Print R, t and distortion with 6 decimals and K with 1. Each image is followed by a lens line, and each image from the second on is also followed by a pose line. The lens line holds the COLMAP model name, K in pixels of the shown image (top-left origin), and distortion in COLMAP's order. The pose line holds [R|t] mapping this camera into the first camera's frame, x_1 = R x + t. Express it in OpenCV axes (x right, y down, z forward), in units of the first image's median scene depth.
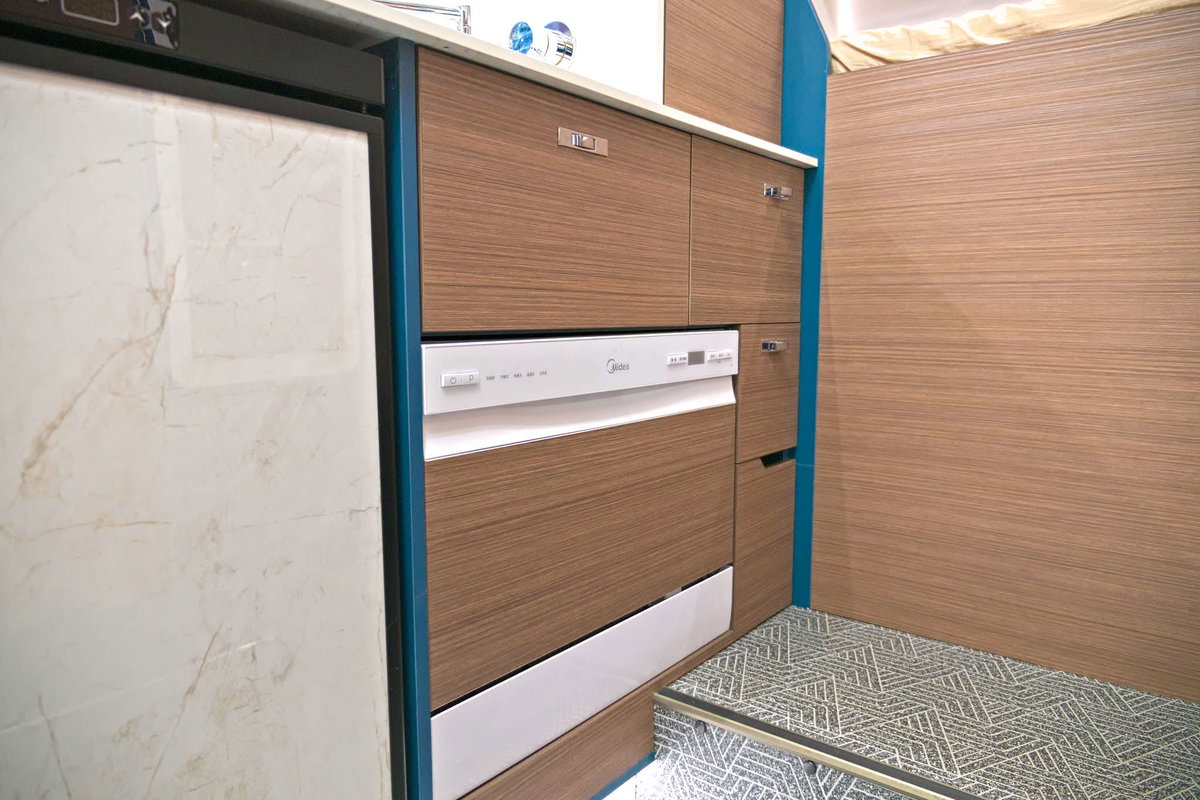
lens RADIAL K [[813.5, 0, 600.0], [0, 813.5, 398.0], [0, 0, 1]] dist [0.004635, 0.006706]
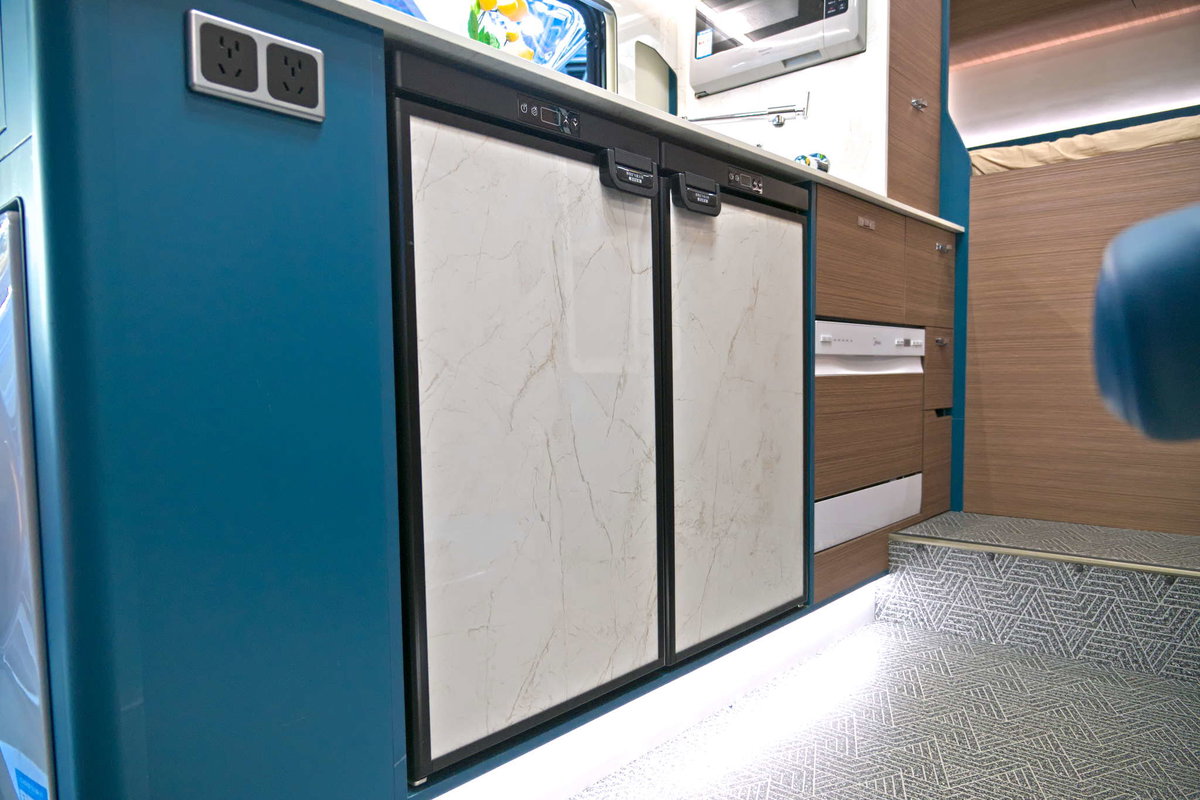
lens RADIAL K [[813.5, 0, 601.6], [0, 813.5, 427.7], [0, 0, 1]] dist [0.004635, 0.006706]
pose [[0.998719, -0.008605, -0.049864, -0.408745], [0.006546, 0.999125, -0.041316, 0.181568], [0.050176, 0.040937, 0.997901, -0.693210]]
